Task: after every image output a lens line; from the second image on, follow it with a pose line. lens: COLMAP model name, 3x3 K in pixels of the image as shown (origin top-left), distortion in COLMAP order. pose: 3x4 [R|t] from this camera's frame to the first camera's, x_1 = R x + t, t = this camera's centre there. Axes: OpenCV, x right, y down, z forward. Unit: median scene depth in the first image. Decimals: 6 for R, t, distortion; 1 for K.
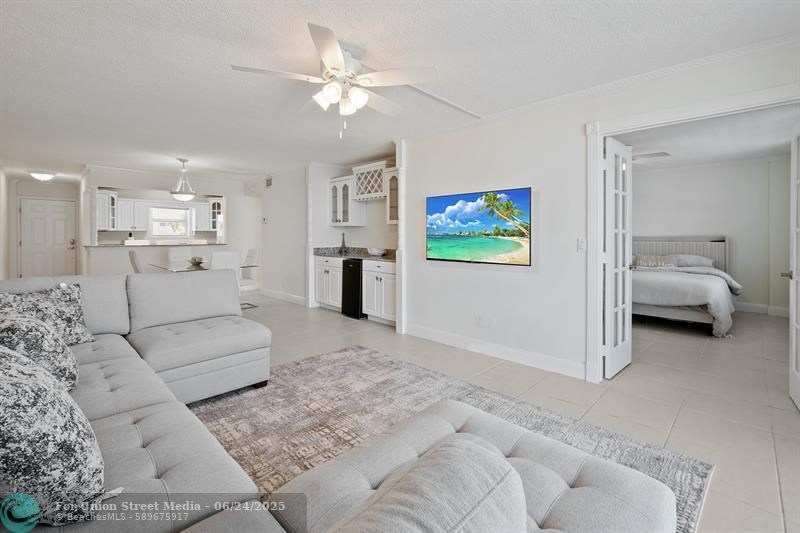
lens RADIAL K [[355.8, 0, 400.0], [0, 355.8, 240.2], [0, 0, 1]] dist [-0.001834, 0.000047]
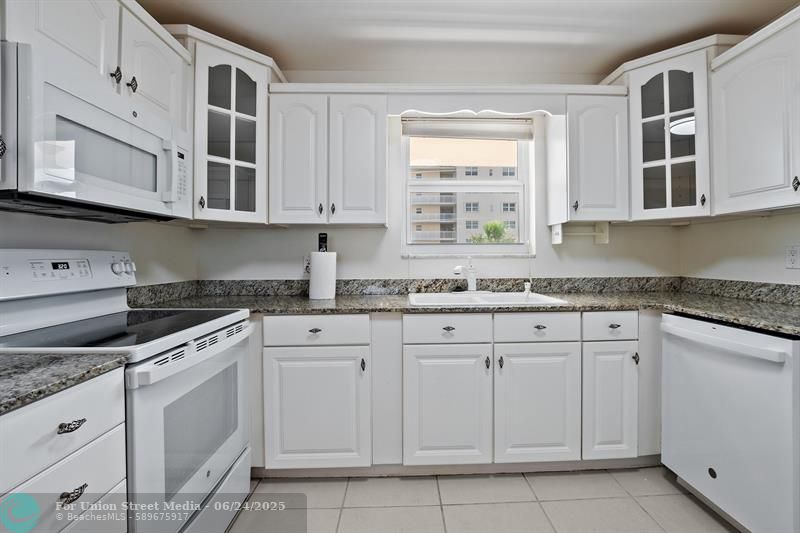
lens RADIAL K [[360.4, 0, 416.9], [0, 360.4, 252.8], [0, 0, 1]] dist [-0.019526, 0.000030]
pose [[0.736495, -0.009104, -0.676382, -0.743794], [-0.002127, 0.999873, -0.015774, -0.005571], [0.676440, 0.013056, 0.736382, 1.170013]]
